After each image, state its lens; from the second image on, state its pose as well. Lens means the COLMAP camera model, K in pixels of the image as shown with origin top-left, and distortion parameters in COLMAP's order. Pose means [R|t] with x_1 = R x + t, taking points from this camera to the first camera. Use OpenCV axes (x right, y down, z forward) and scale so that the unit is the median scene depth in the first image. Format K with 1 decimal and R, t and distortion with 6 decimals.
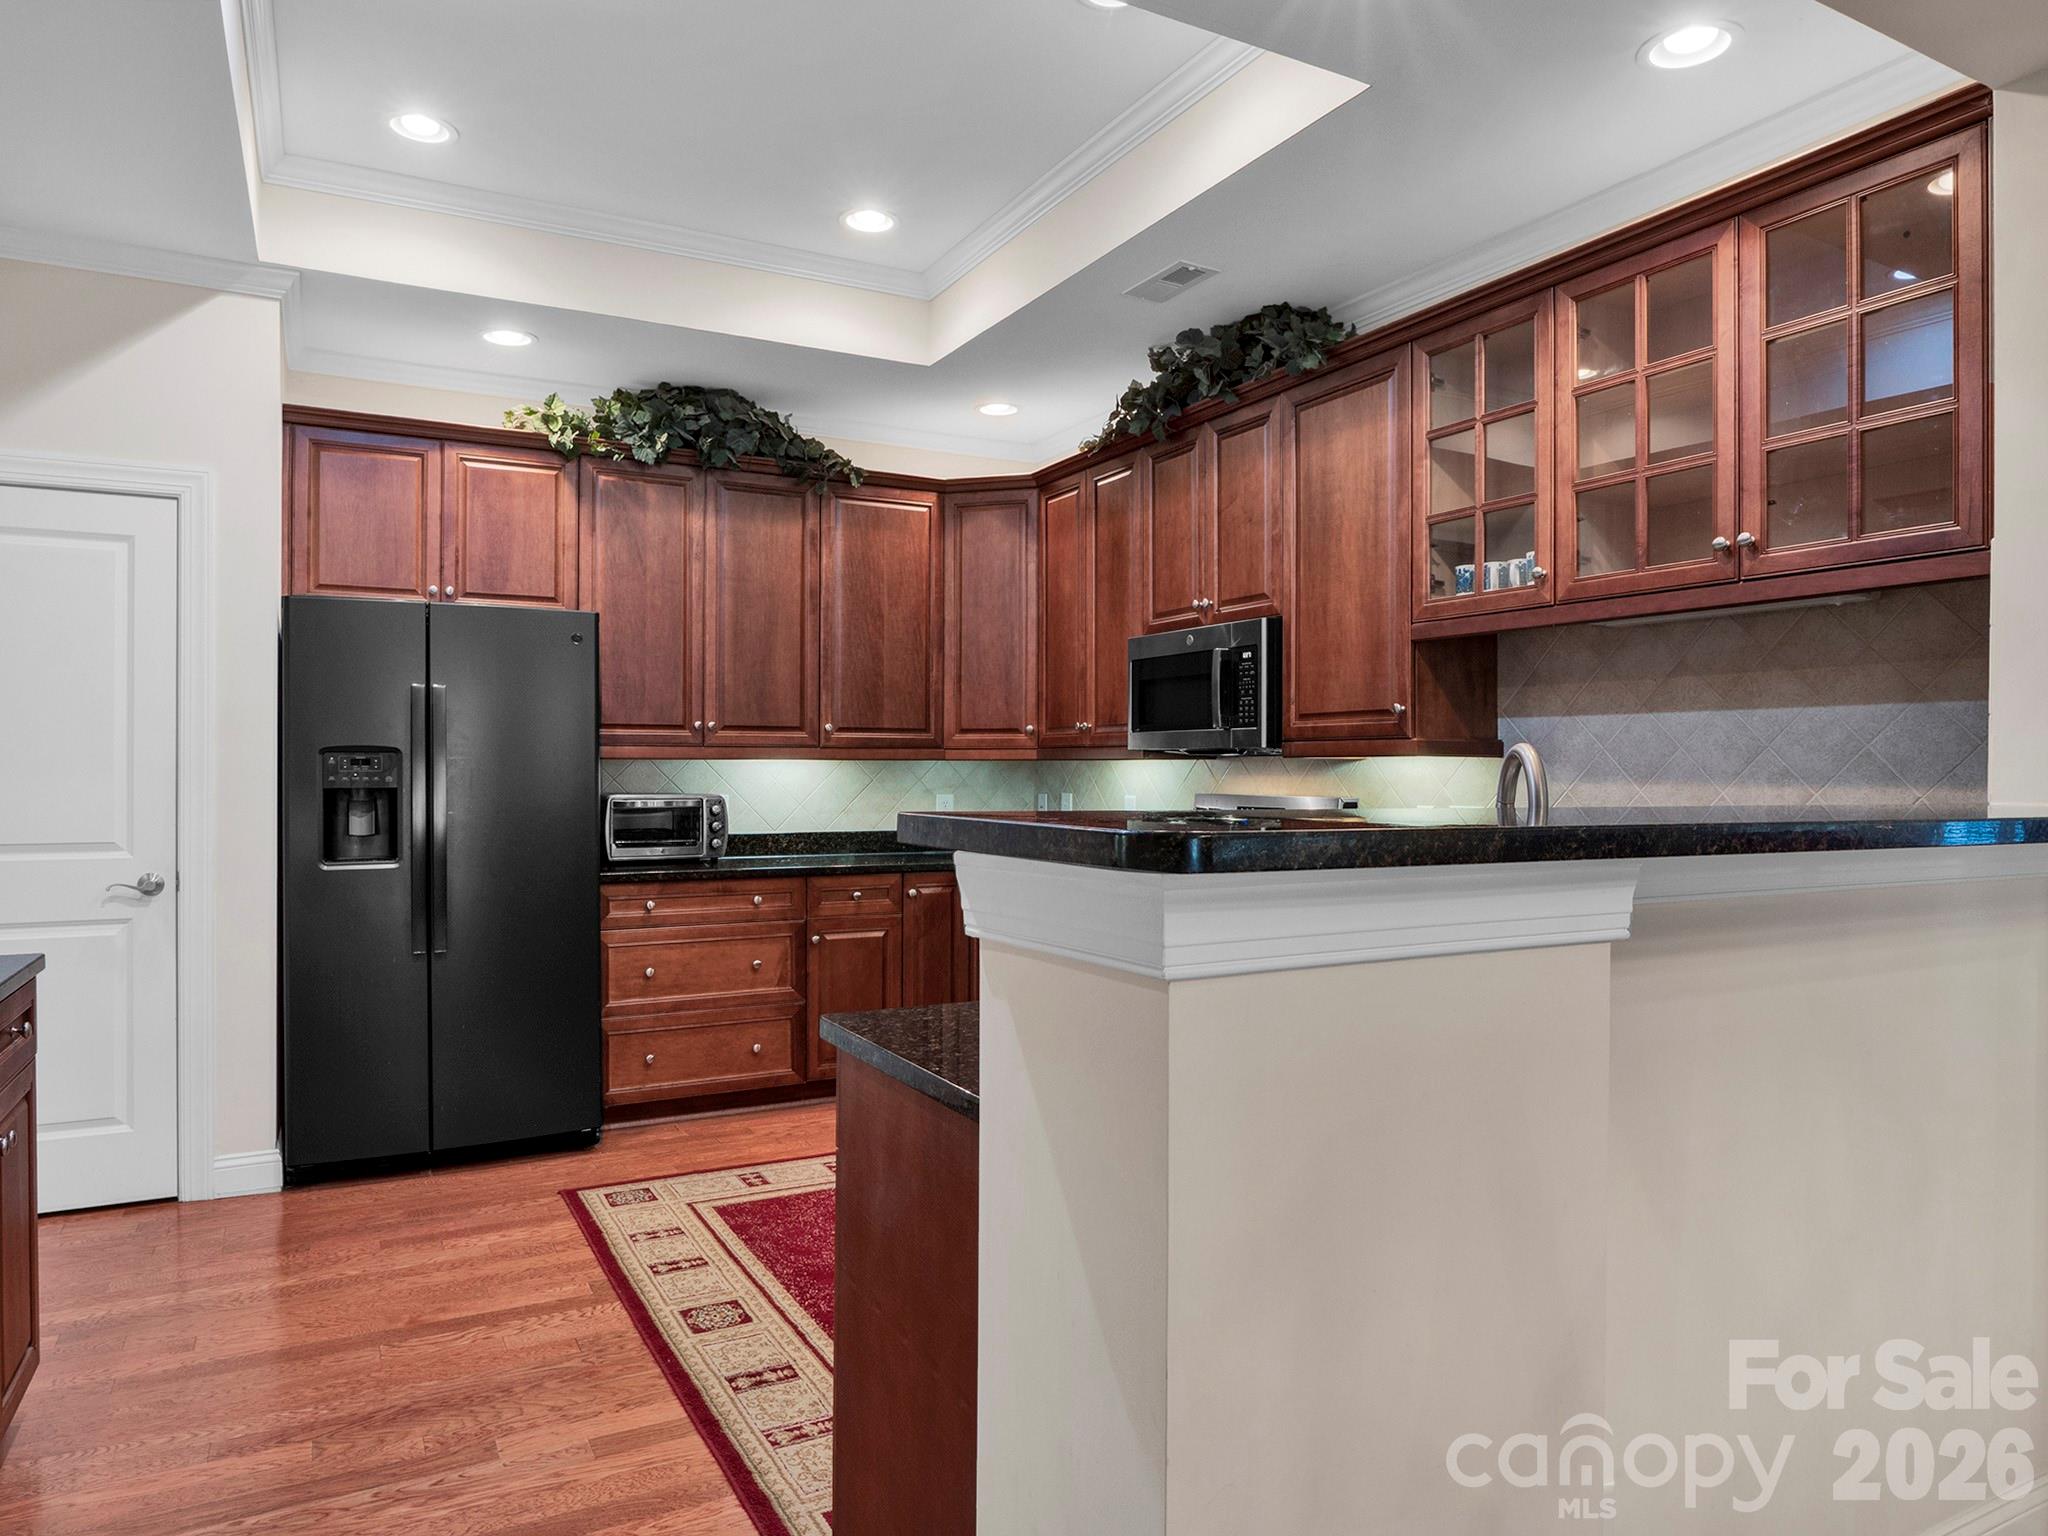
lens RADIAL K [[1308.5, 0, 1032.7], [0, 1308.5, 771.7], [0, 0, 1]] dist [-0.026486, 0.010977]
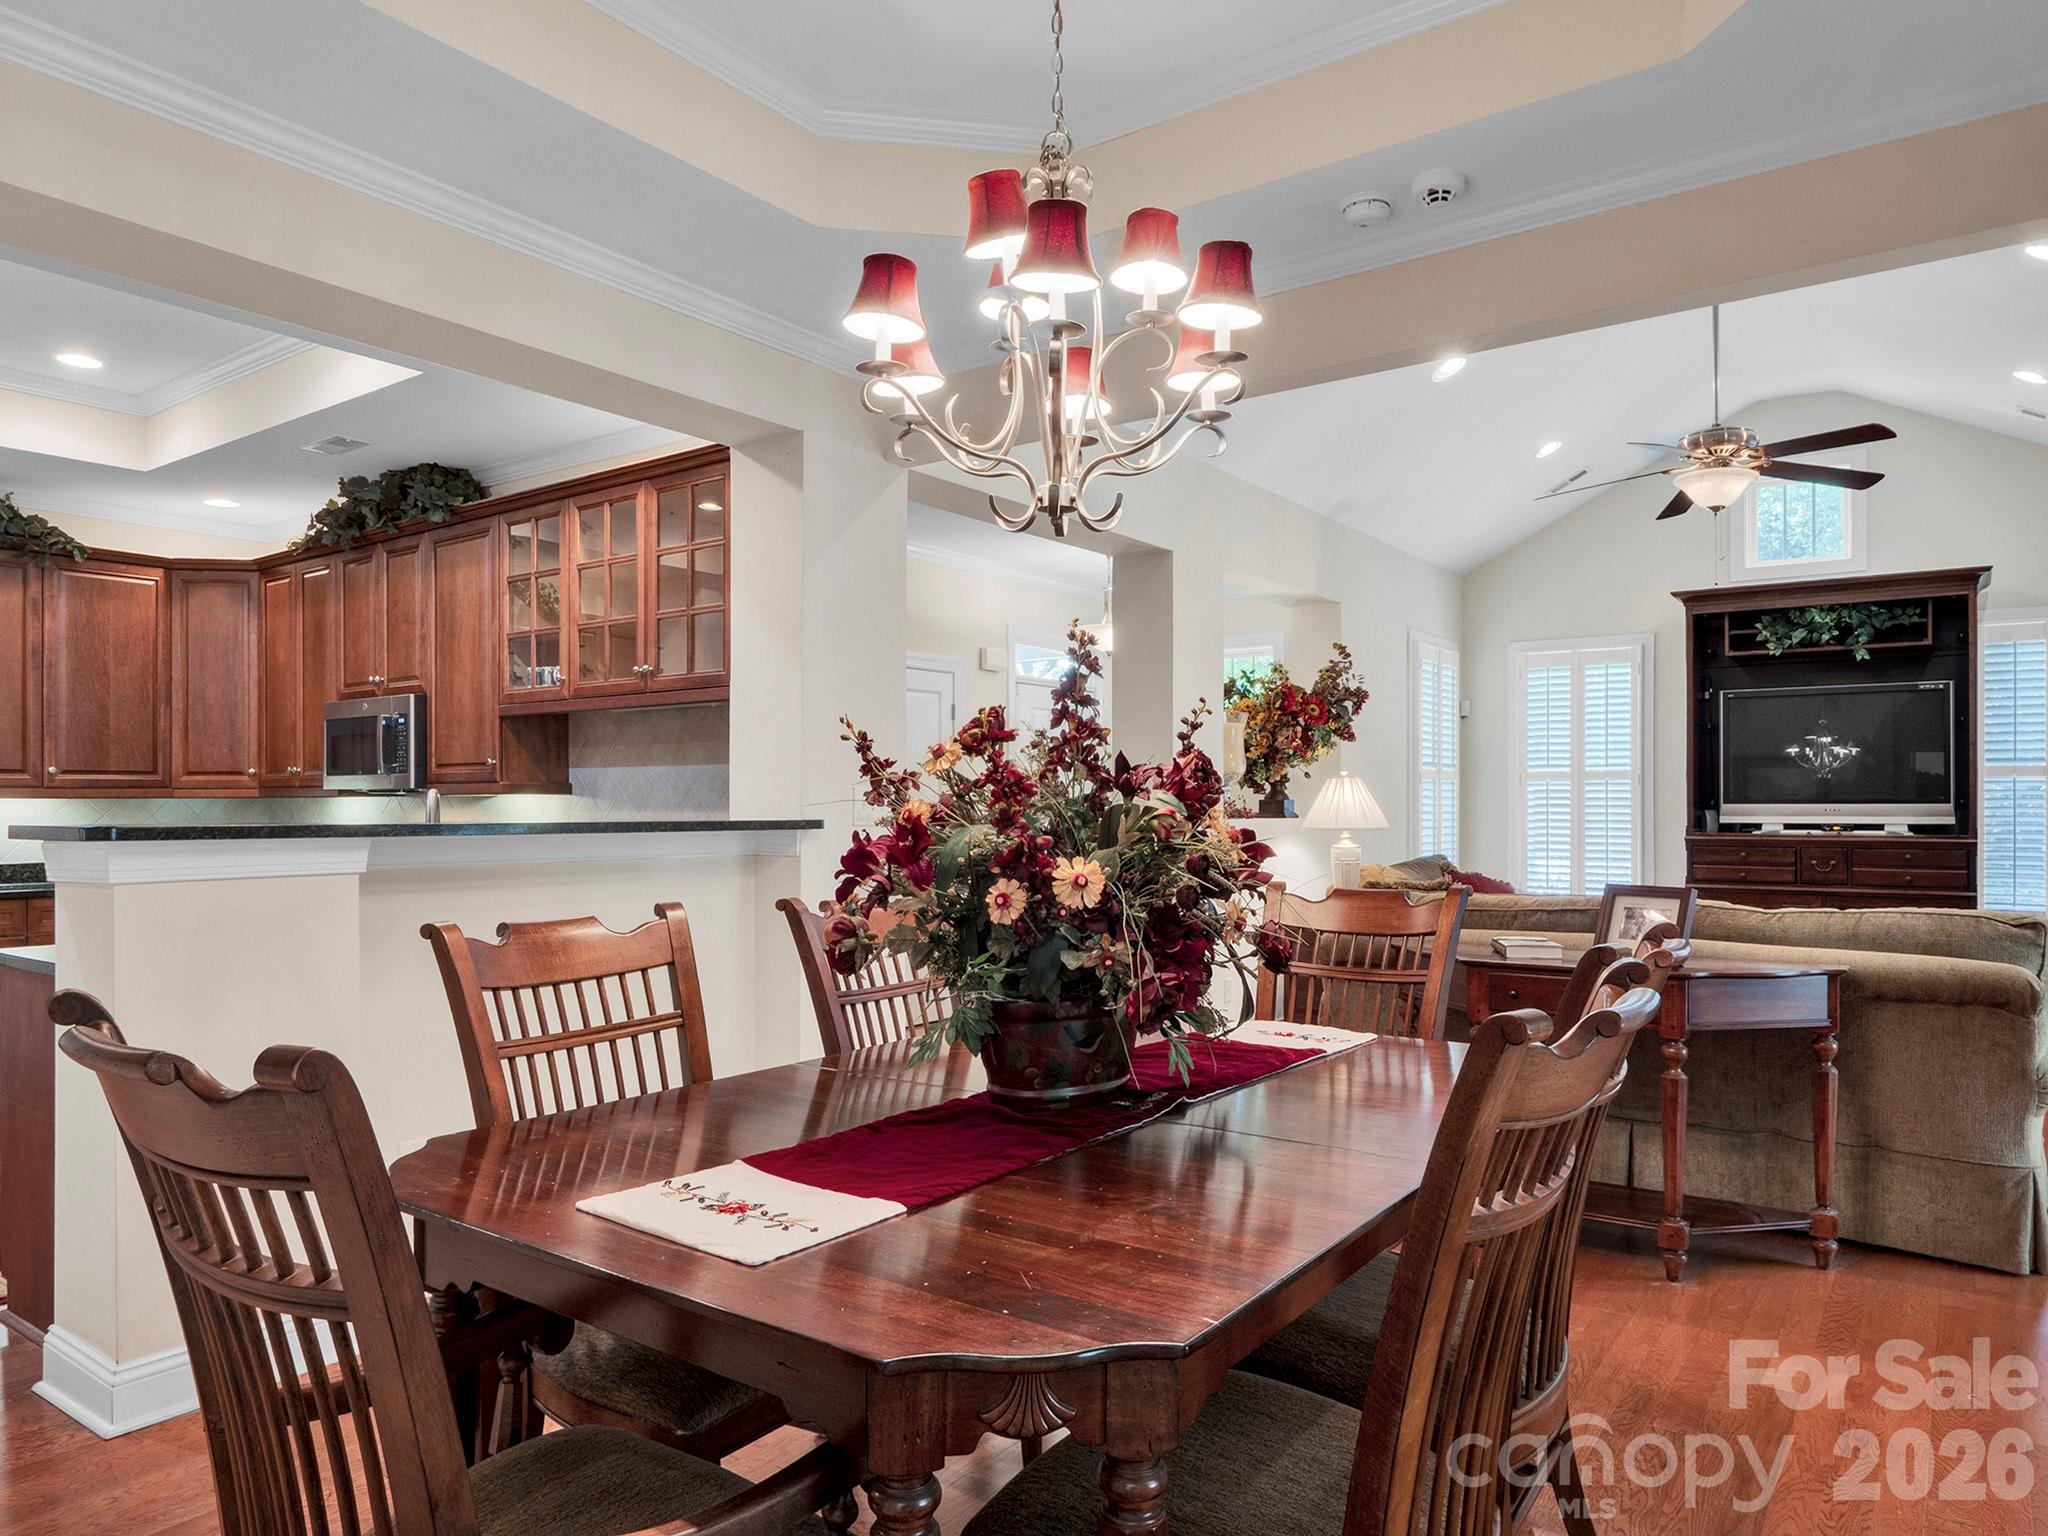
lens RADIAL K [[1308.5, 0, 974.7], [0, 1308.5, 802.0], [0, 0, 1]] dist [-0.026486, 0.010977]
pose [[0.909153, -0.007177, 0.416400, 0.120558], [0.008458, 0.999963, -0.001233, 0.002471], [-0.416376, 0.004643, 0.909181, -0.418618]]
